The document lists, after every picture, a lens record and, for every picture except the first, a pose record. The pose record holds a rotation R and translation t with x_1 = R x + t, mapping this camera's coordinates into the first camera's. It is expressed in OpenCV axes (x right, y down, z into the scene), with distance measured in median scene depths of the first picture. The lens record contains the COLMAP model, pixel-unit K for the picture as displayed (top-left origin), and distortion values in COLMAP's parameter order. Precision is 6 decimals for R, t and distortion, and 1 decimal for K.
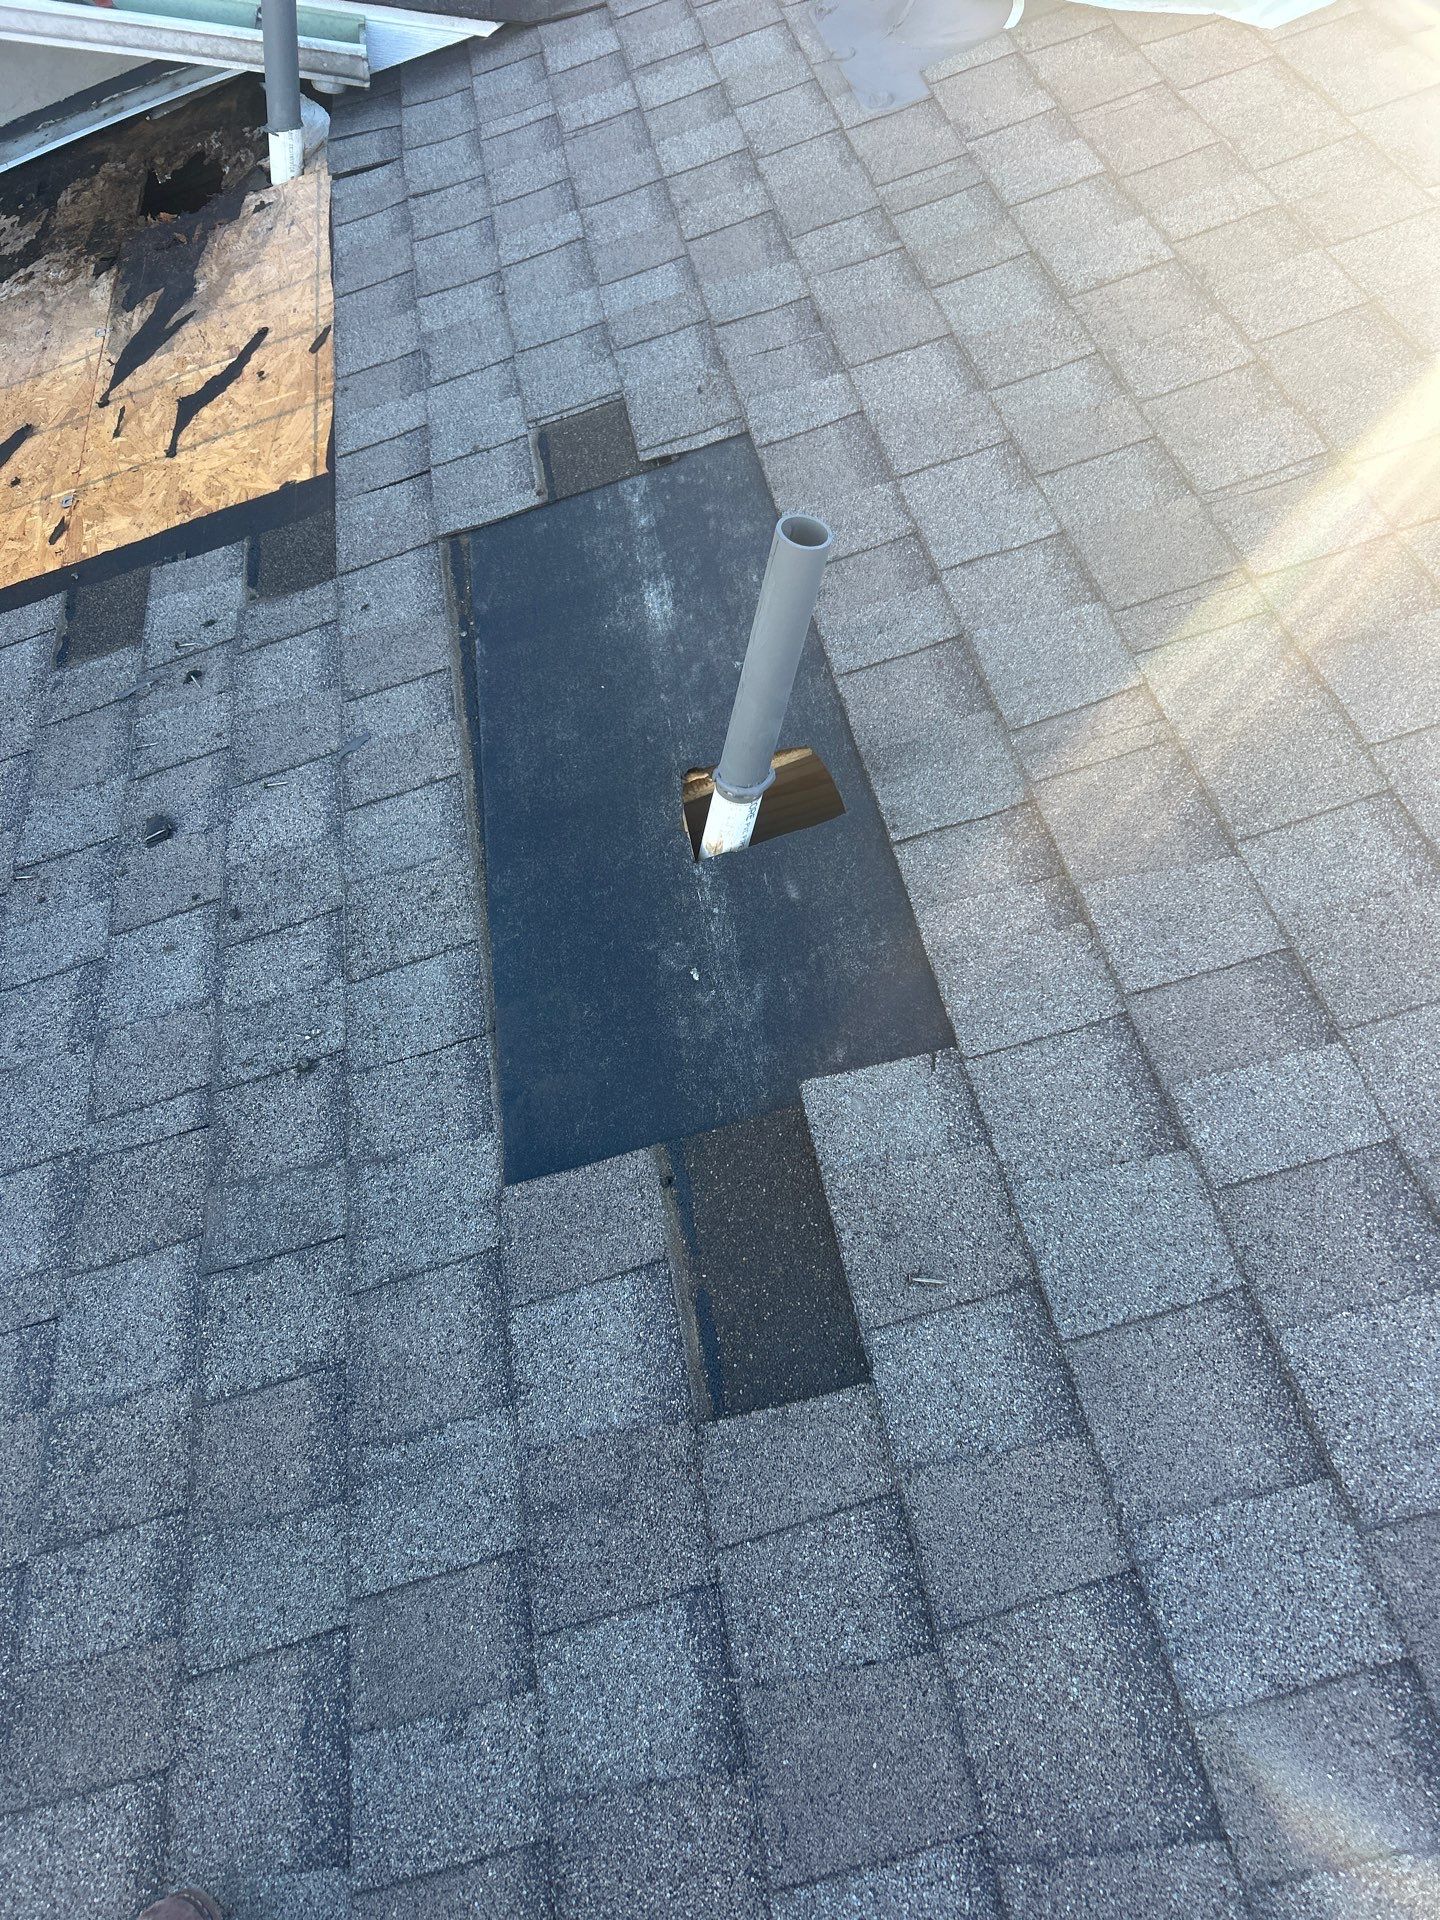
lens RADIAL K [[1439.1, 0, 723.6], [0, 1439.1, 954.2], [0, 0, 1]] dist [0.036933, -0.040864]
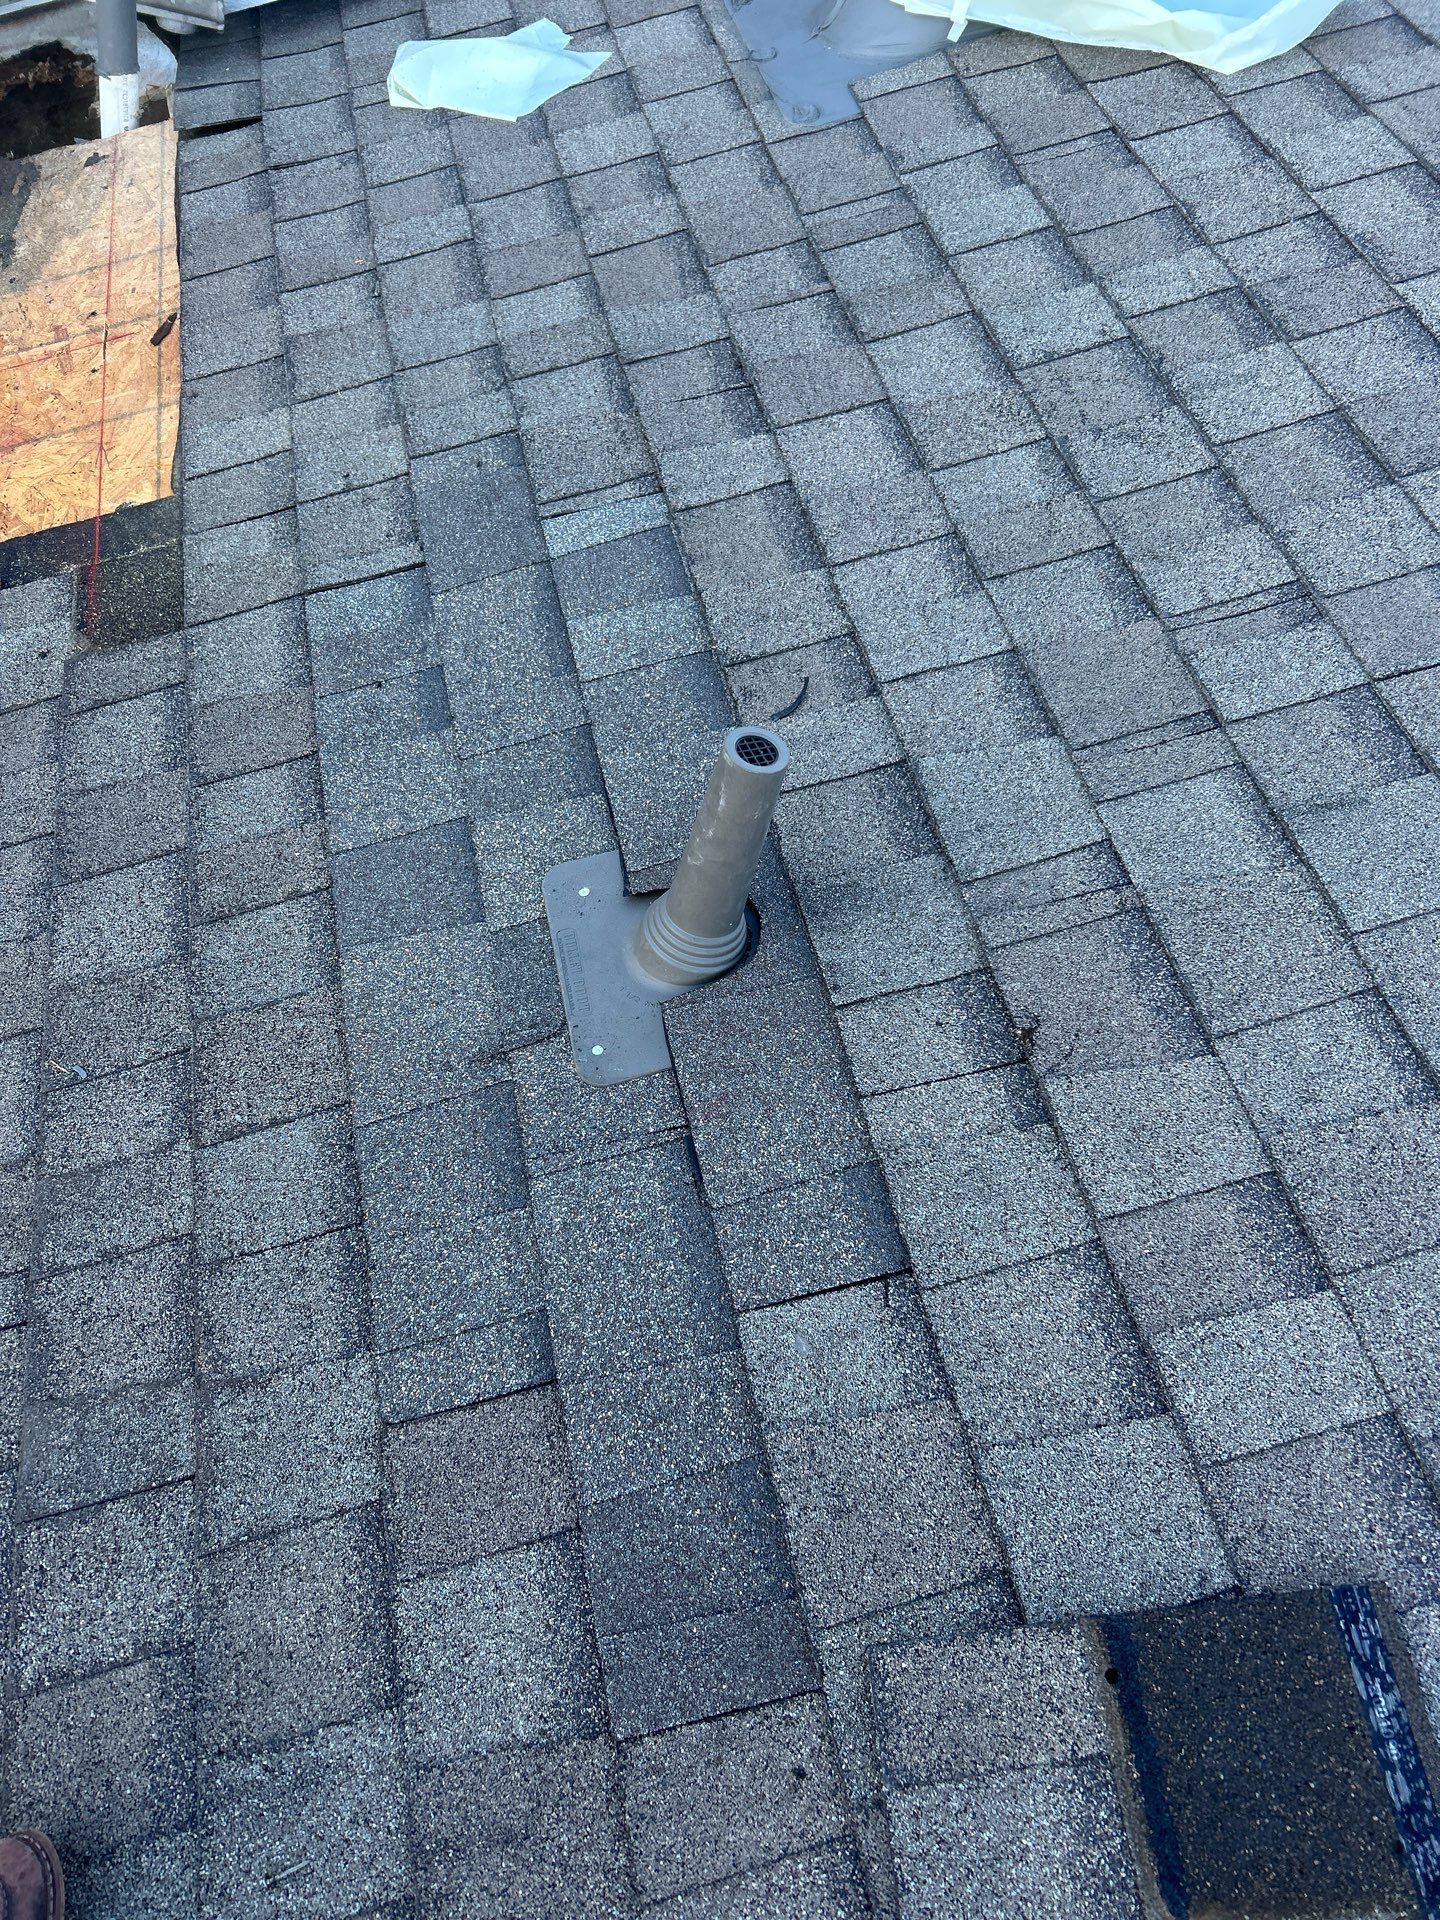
lens RADIAL K [[1439.1, 0, 730.8], [0, 1439.1, 974.4], [0, 0, 1]] dist [0.036933, -0.040864]
pose [[0.993025, 0.024261, 0.115383, -0.039136], [-0.029189, 0.998724, 0.041215, -0.106591], [-0.114236, -0.044296, 0.992466, 0.095048]]
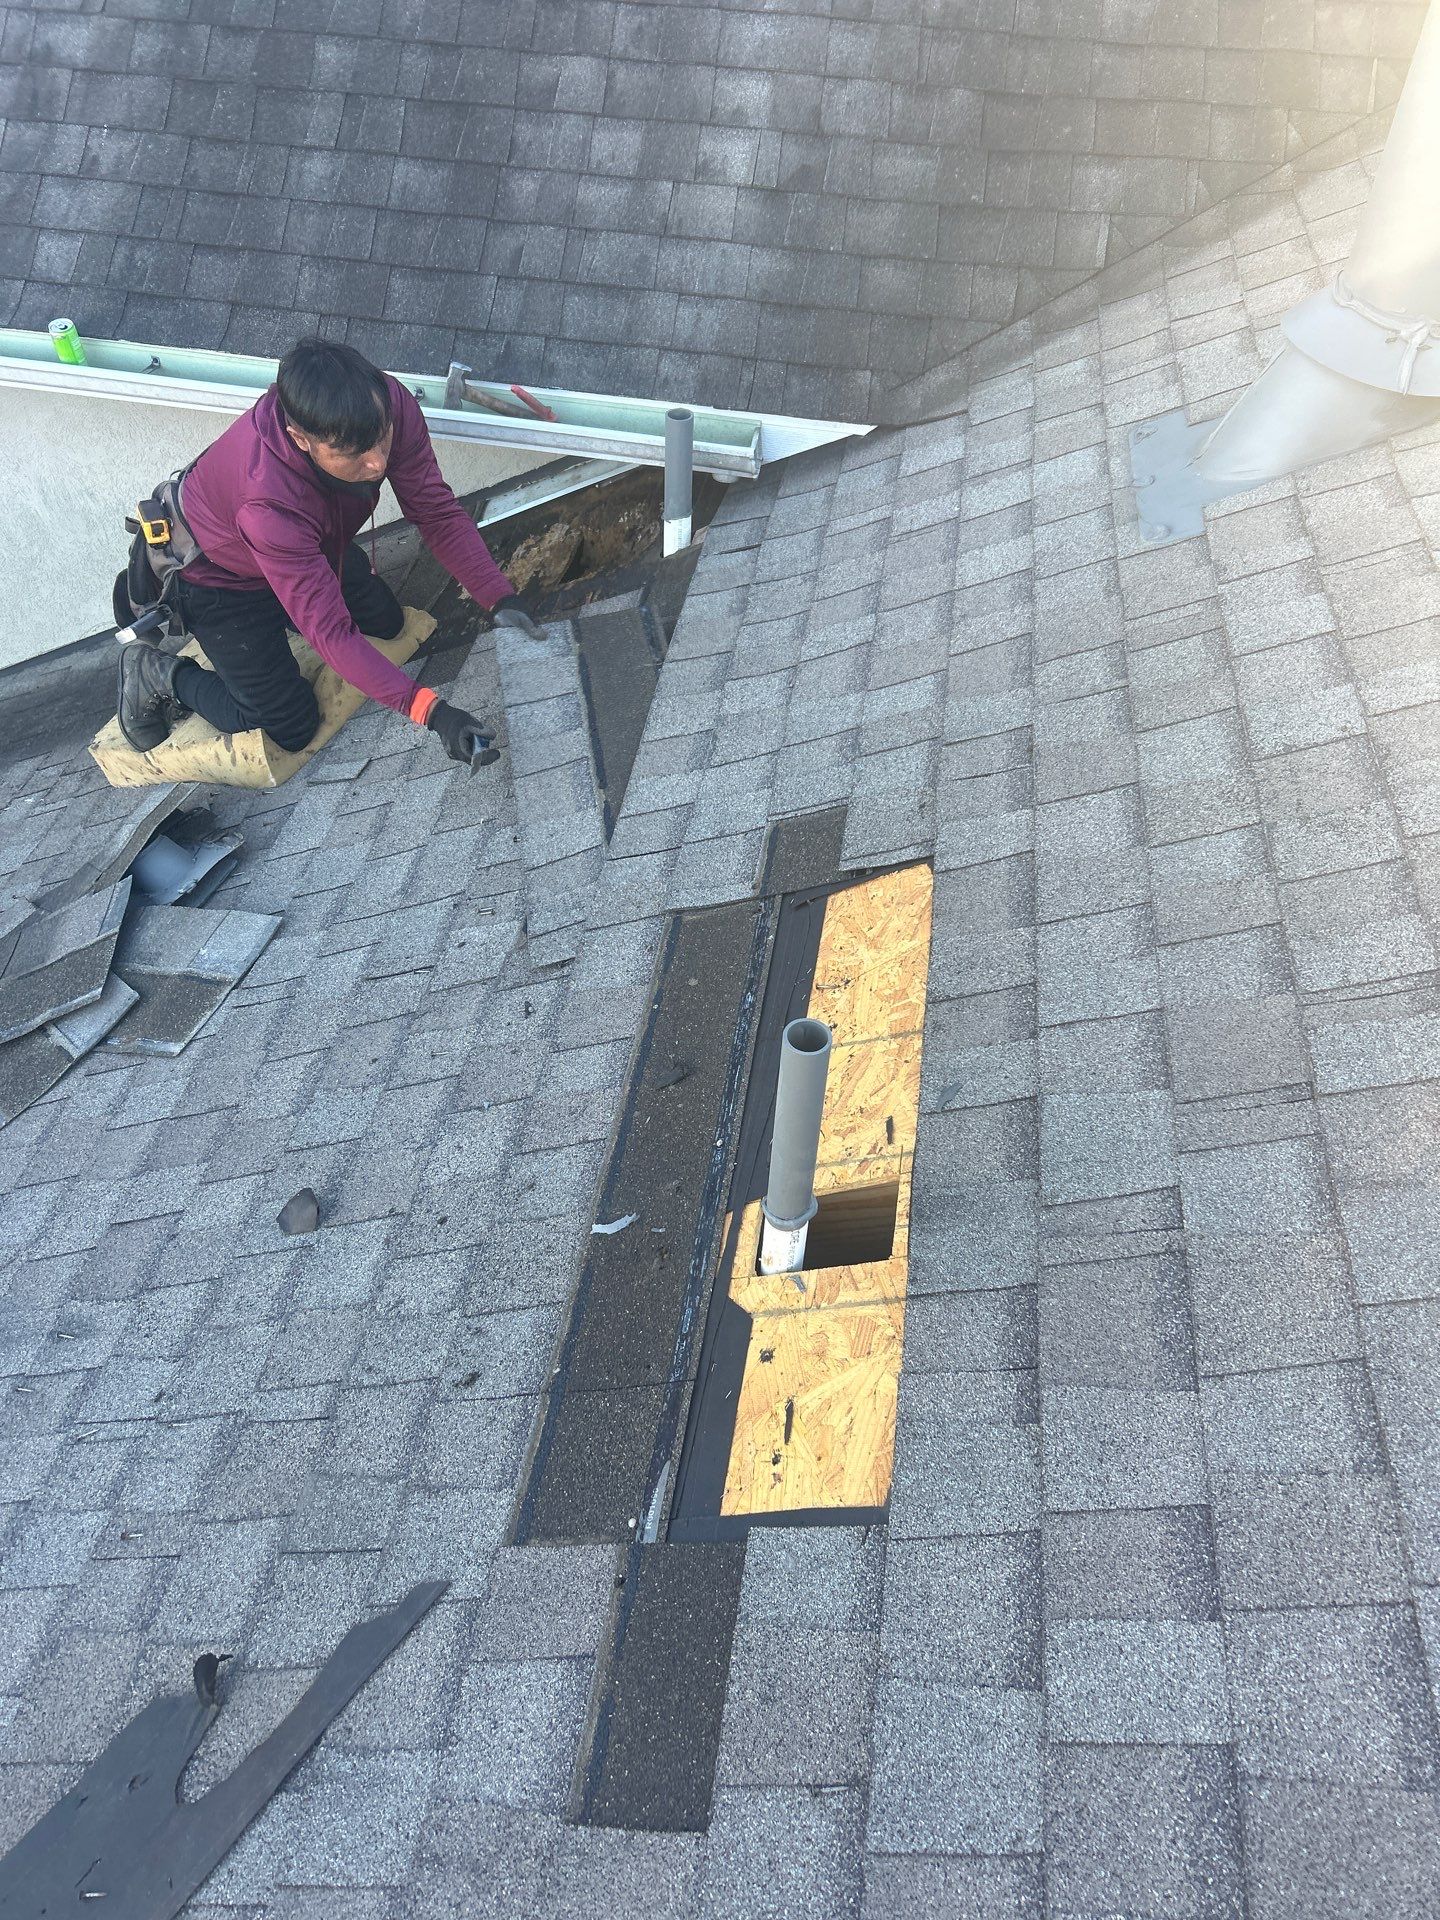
lens RADIAL K [[1439.1, 0, 720.9], [0, 1439.1, 964.8], [0, 0, 1]] dist [0.036933, -0.040864]
pose [[0.939061, 0.121151, -0.321693, 0.239194], [-0.159294, 0.982657, -0.094926, -0.154723], [0.304614, 0.140385, 0.942074, -0.080093]]
